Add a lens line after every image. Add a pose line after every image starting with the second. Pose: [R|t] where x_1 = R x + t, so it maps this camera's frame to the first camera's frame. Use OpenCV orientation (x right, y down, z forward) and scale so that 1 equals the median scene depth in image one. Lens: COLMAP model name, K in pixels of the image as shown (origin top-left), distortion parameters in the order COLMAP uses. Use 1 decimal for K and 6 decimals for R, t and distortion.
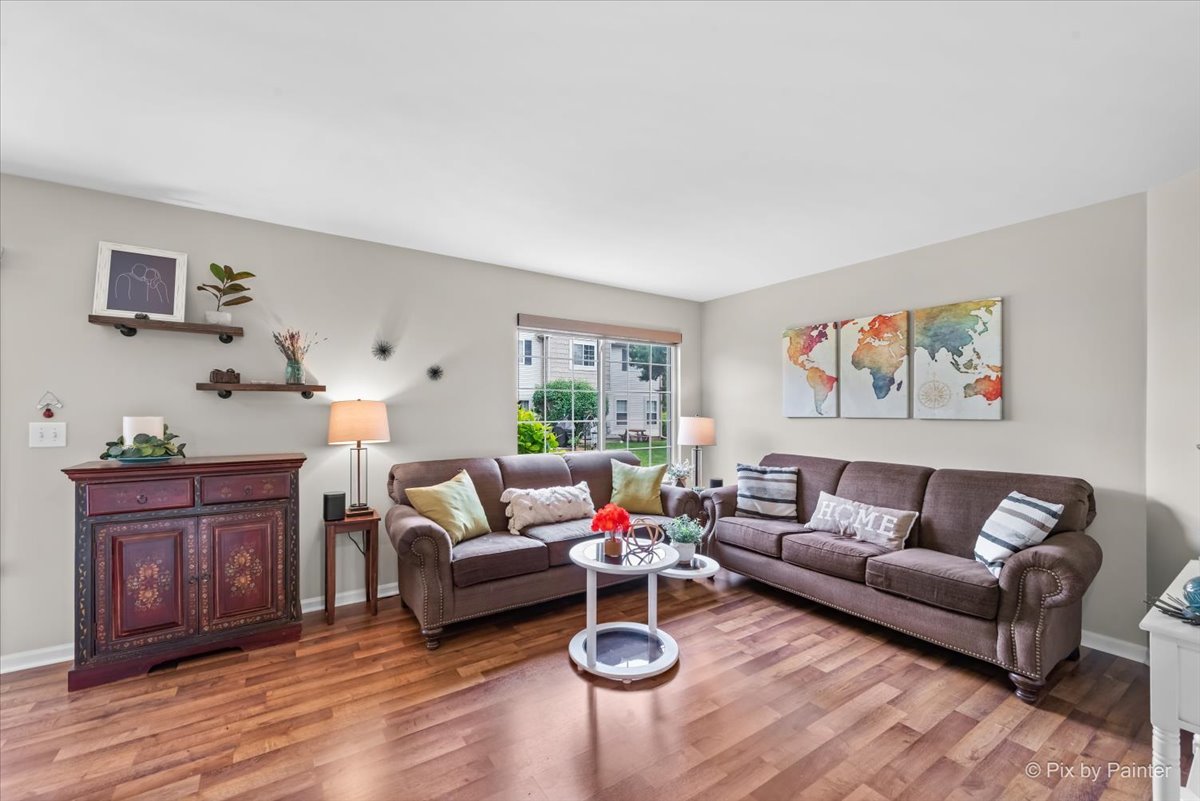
lens RADIAL K [[477.8, 0, 619.1], [0, 477.8, 416.7], [0, 0, 1]] dist [0.008855, -0.001083]
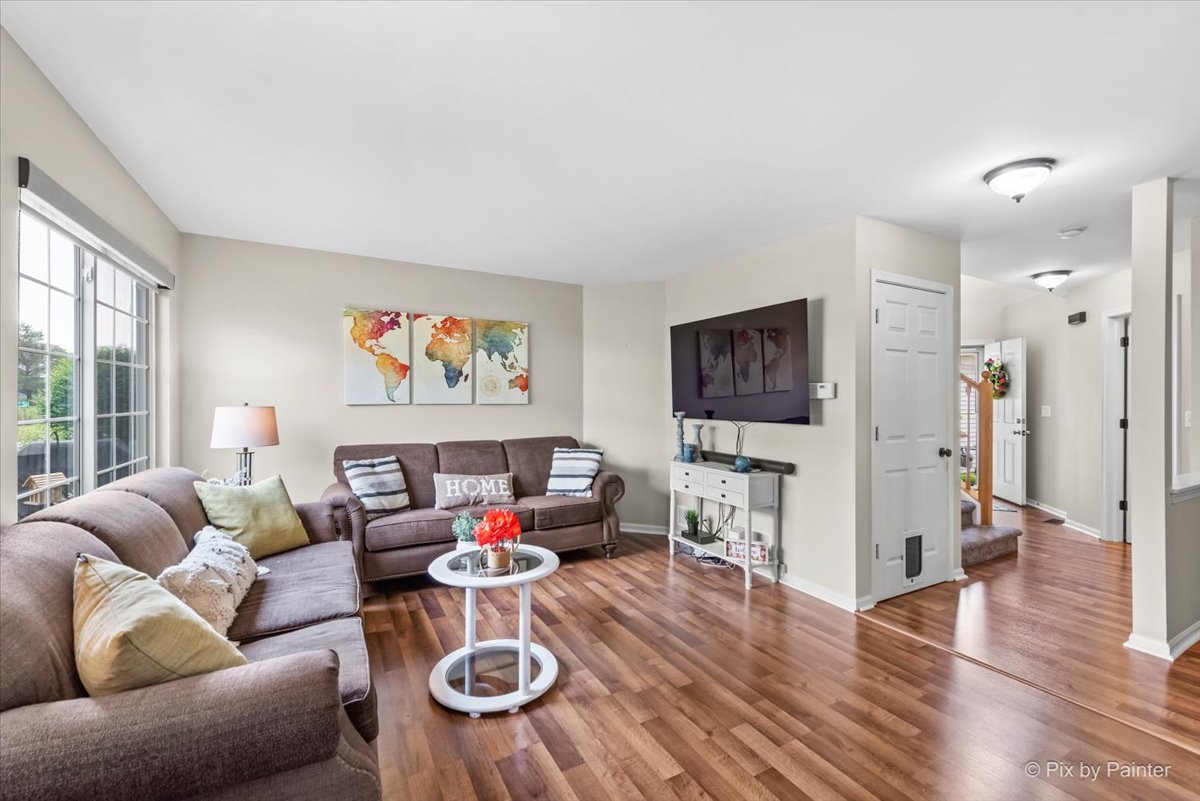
lens RADIAL K [[477.8, 0, 596.1], [0, 477.8, 401.6], [0, 0, 1]] dist [0.008855, -0.001083]
pose [[0.136771, -0.008824, 0.990563, -0.626246], [0.008575, 0.999933, 0.007723, -0.010092], [-0.990566, 0.007438, 0.136838, 0.530112]]
